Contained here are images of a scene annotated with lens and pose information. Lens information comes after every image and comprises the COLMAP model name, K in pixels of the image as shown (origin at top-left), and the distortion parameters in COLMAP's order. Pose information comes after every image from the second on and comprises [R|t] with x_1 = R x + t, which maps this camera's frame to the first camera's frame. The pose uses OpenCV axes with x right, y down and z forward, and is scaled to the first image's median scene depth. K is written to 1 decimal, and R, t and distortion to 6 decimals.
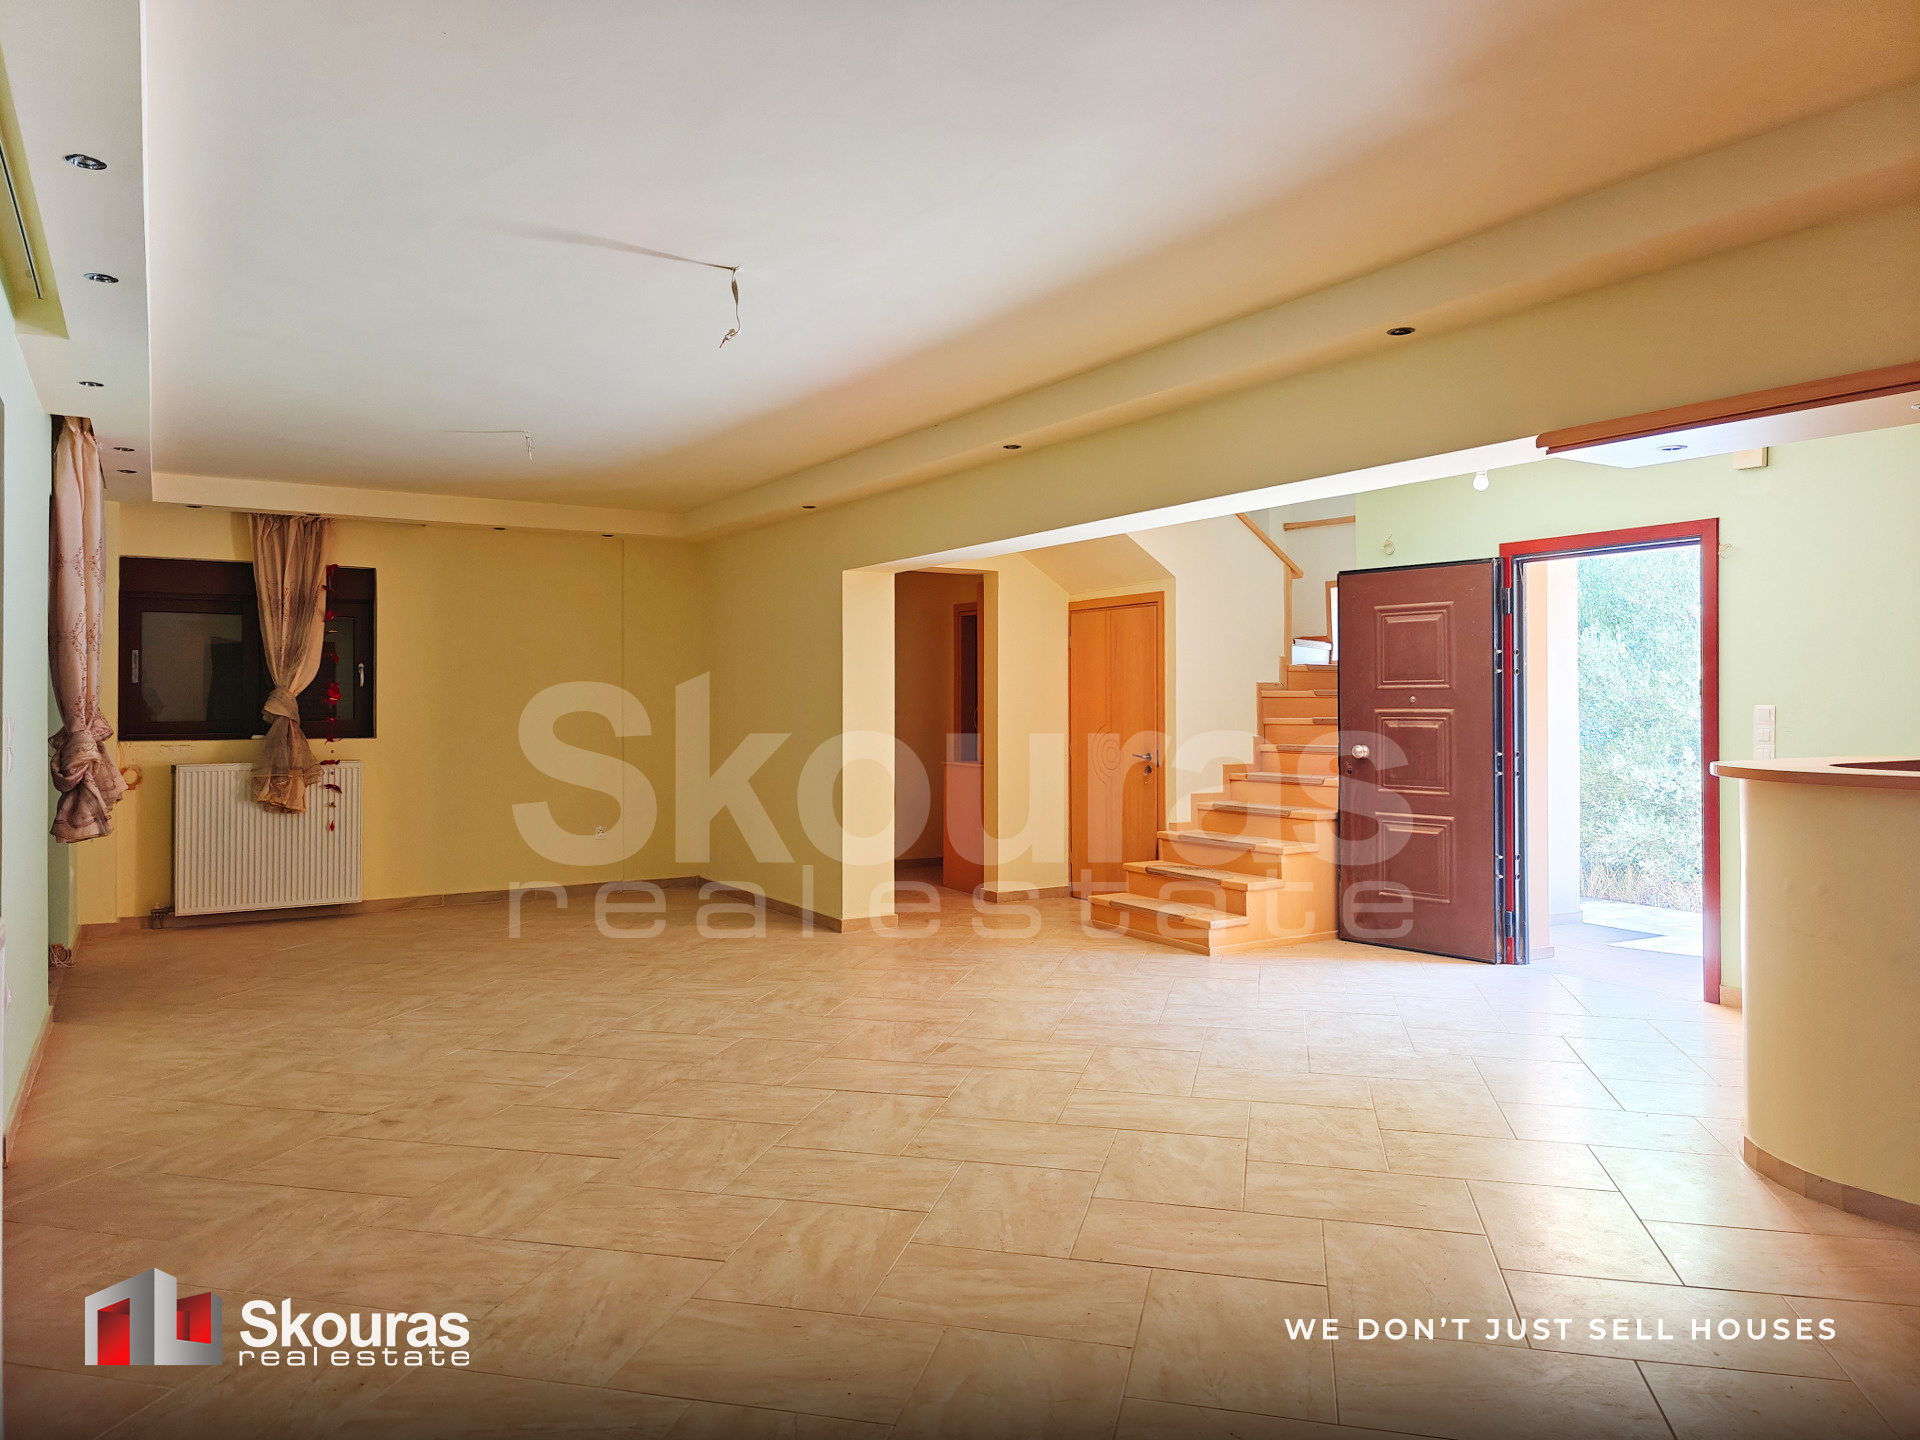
lens RADIAL K [[1328.3, 0, 964.6], [0, 1328.3, 689.2], [0, 0, 1]] dist [0.032101, -0.006836]
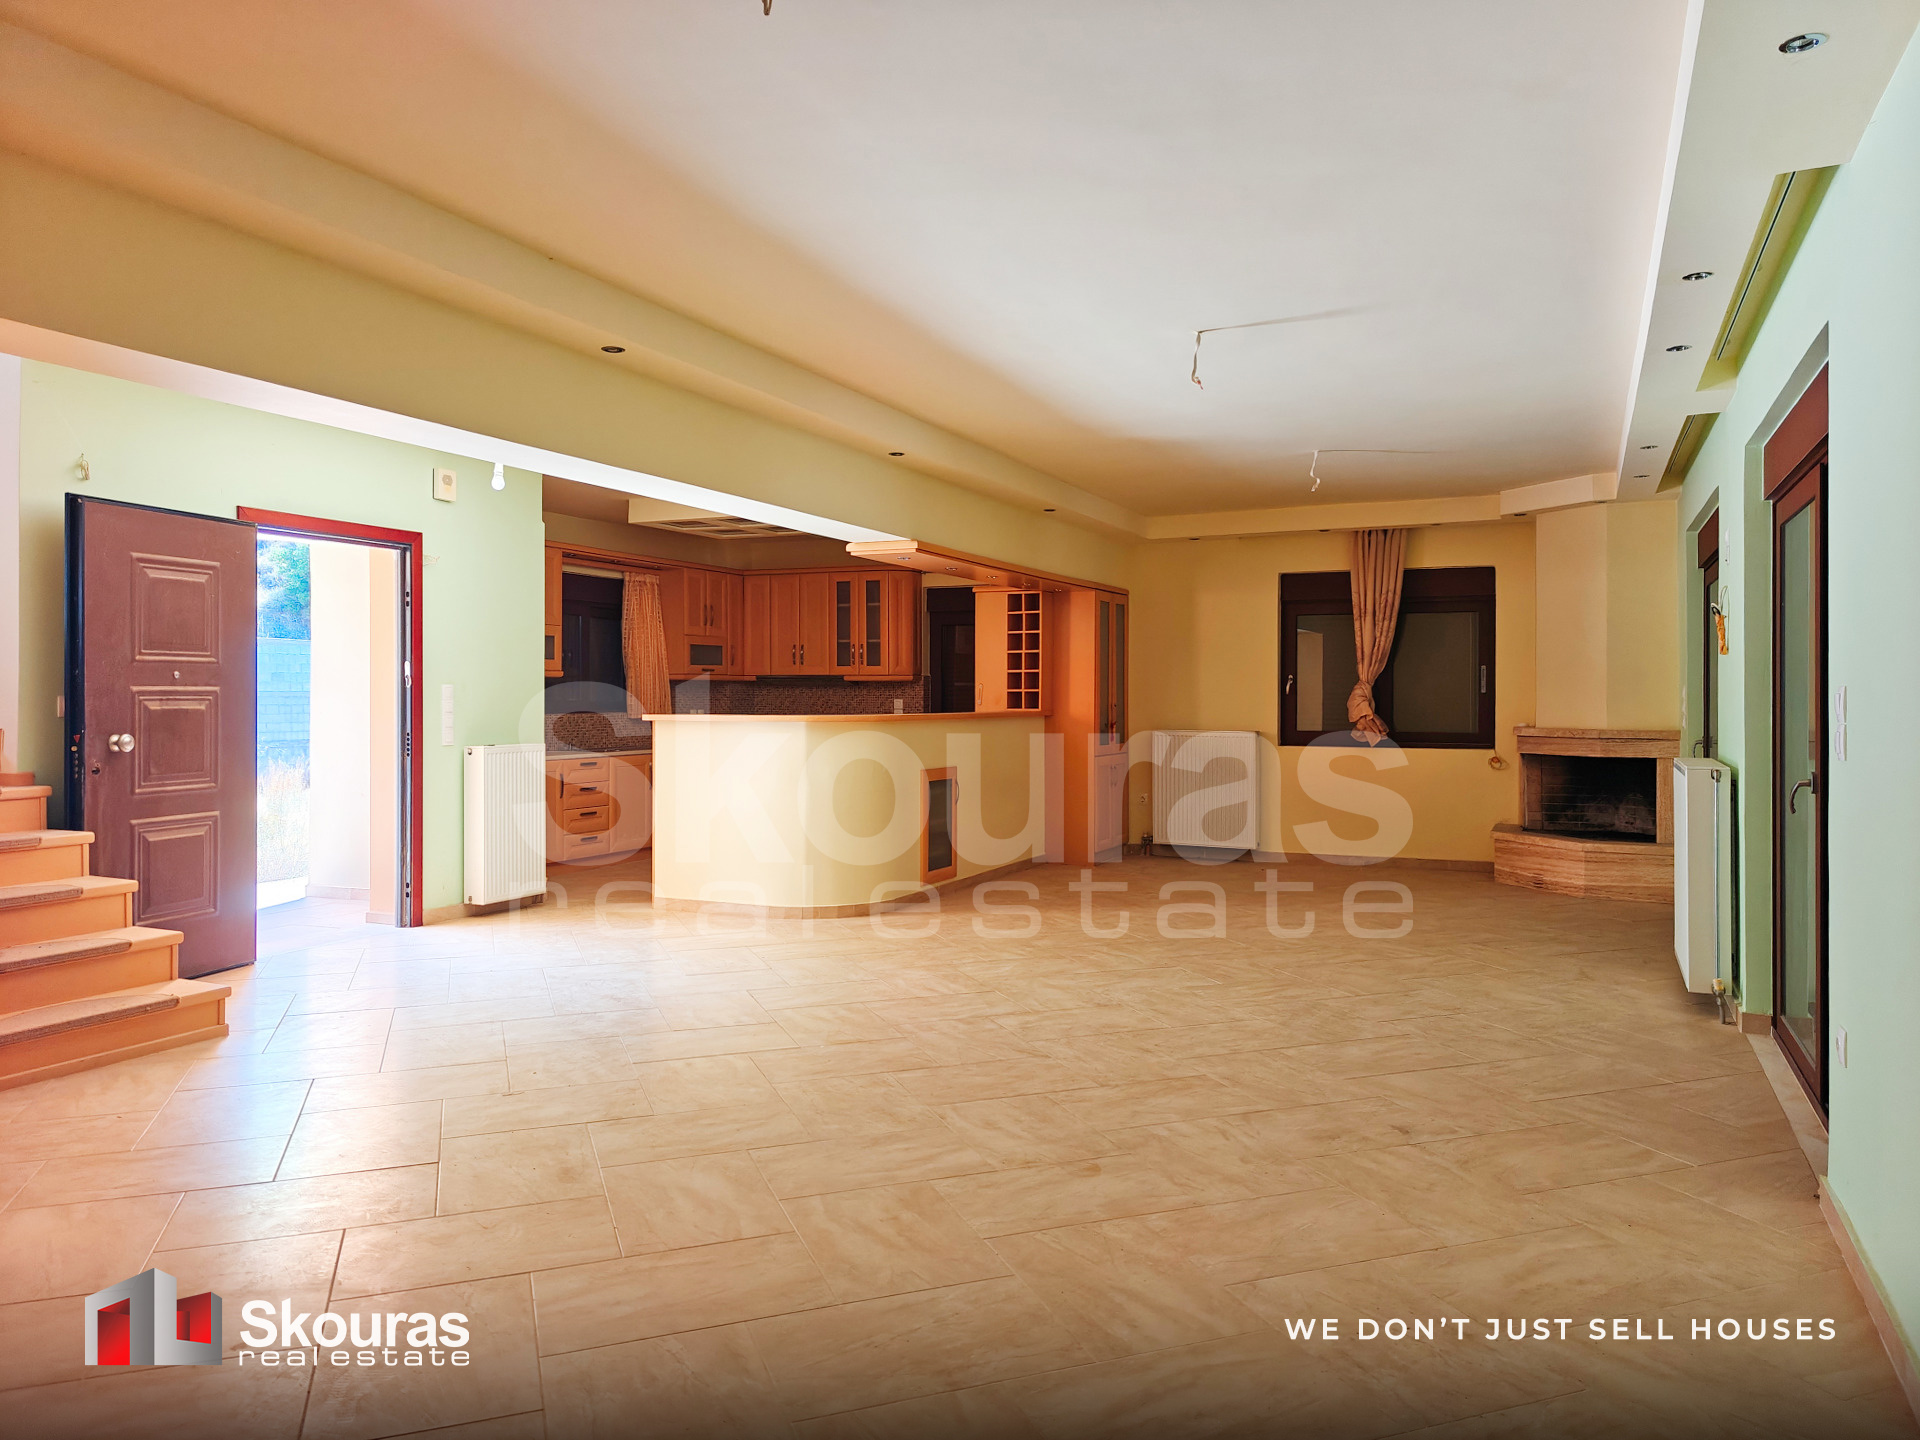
lens RADIAL K [[1328.3, 0, 964.6], [0, 1328.3, 689.2], [0, 0, 1]] dist [0.032101, -0.006836]
pose [[-0.557217, 0.001932, 0.830364, -0.873564], [-0.010326, 0.999904, -0.009256, 0.027301], [-0.830302, -0.013732, -0.557144, 1.504773]]
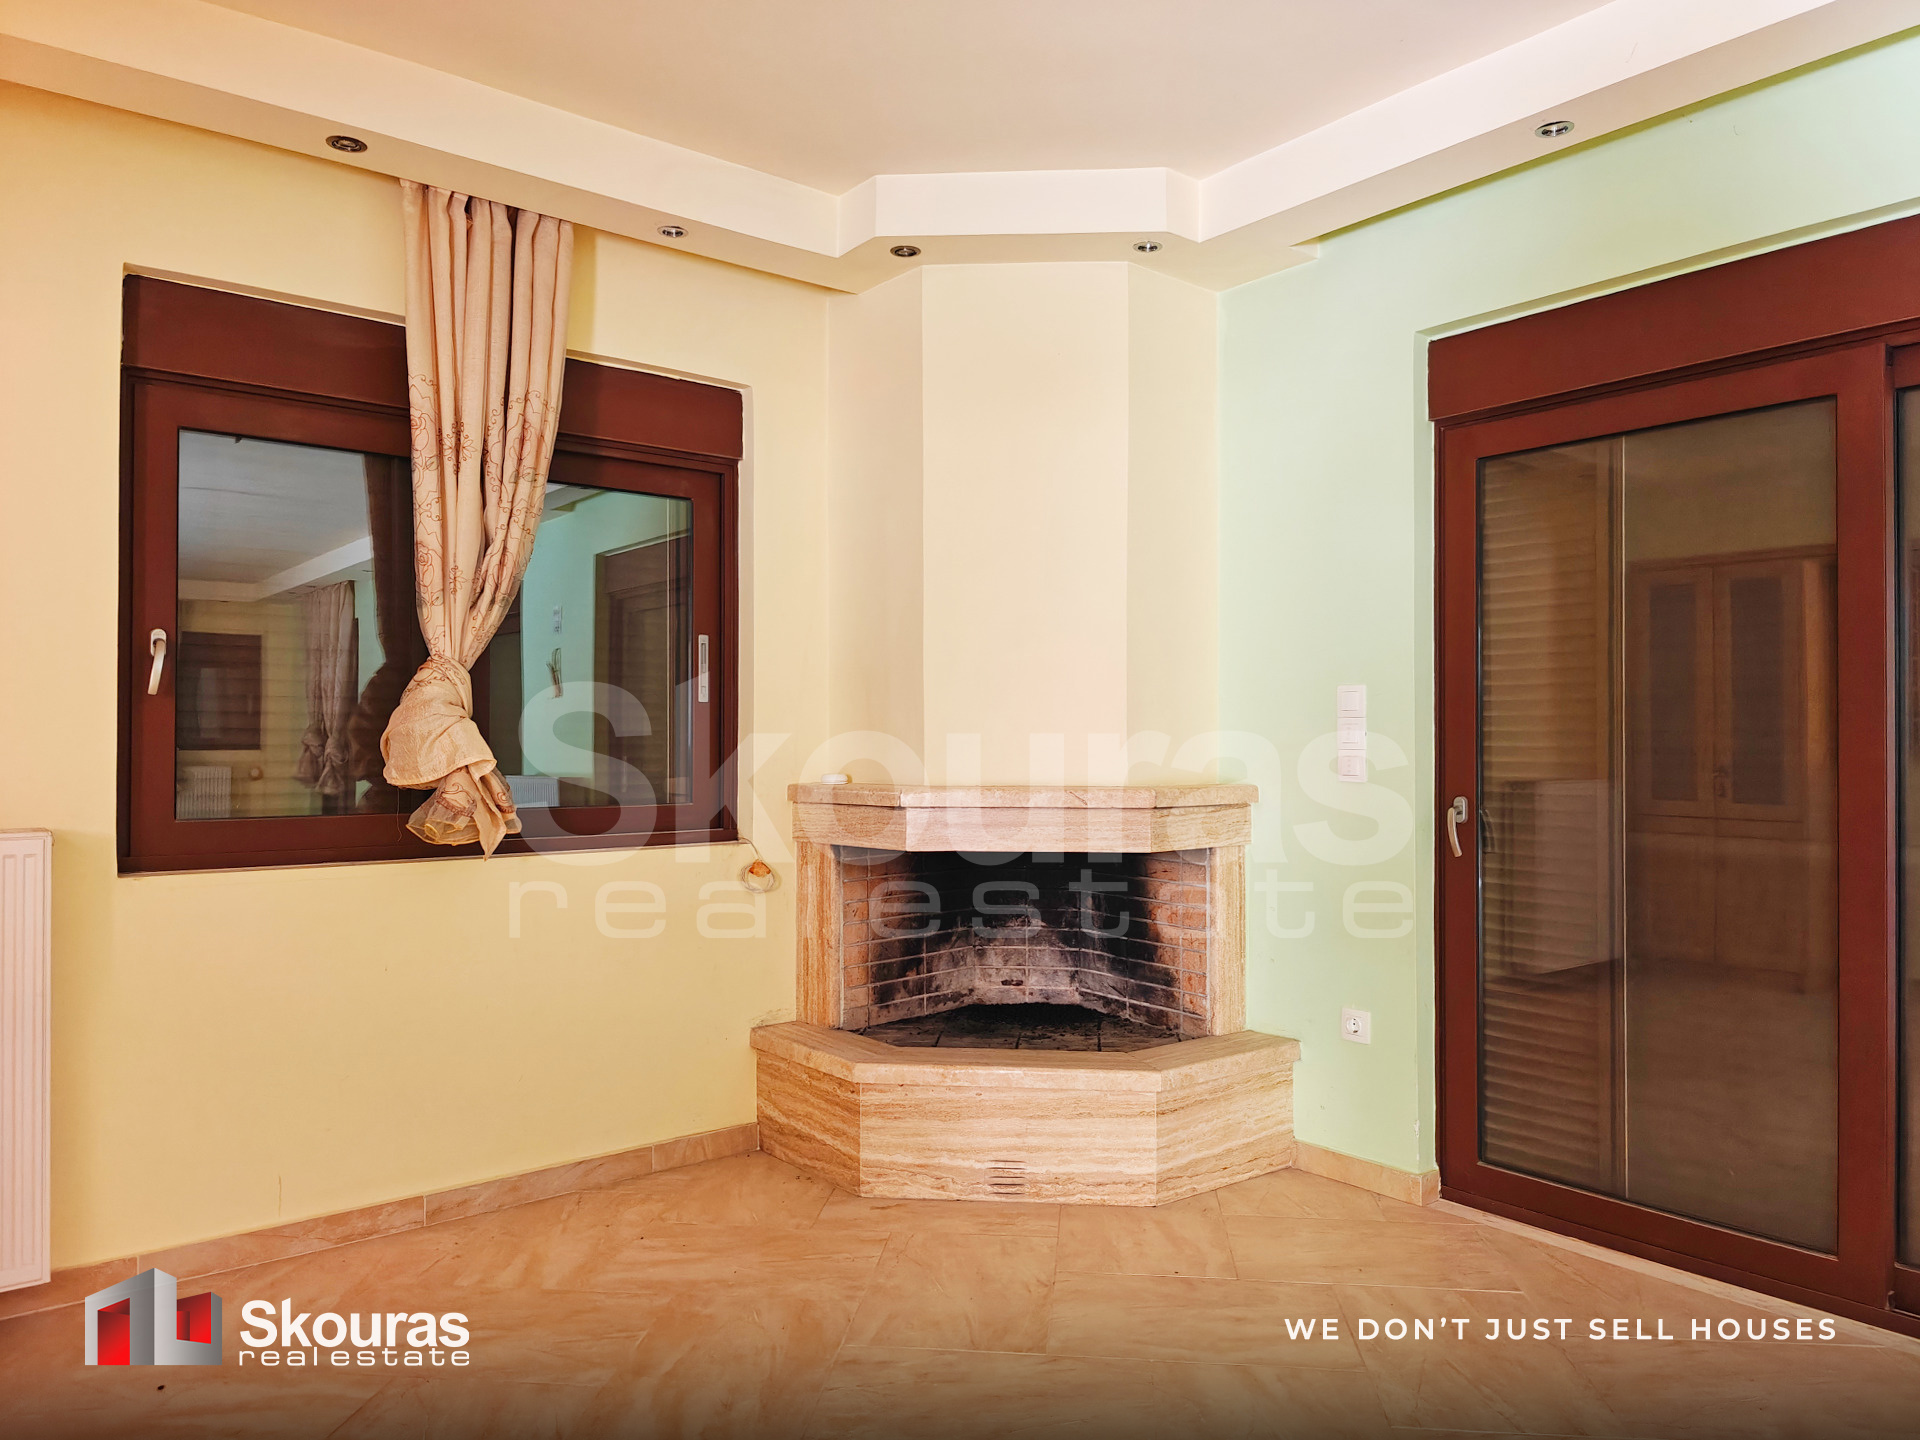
lens RADIAL K [[1321.3, 0, 960.0], [0, 1321.3, 720.0], [0, 0, 1]] dist [0.056377, -0.054484]
pose [[-0.990124, -0.006119, -0.140063, 0.255493], [-0.002589, 0.999675, -0.025371, 0.035730], [0.140173, -0.024758, -0.989817, 0.604516]]
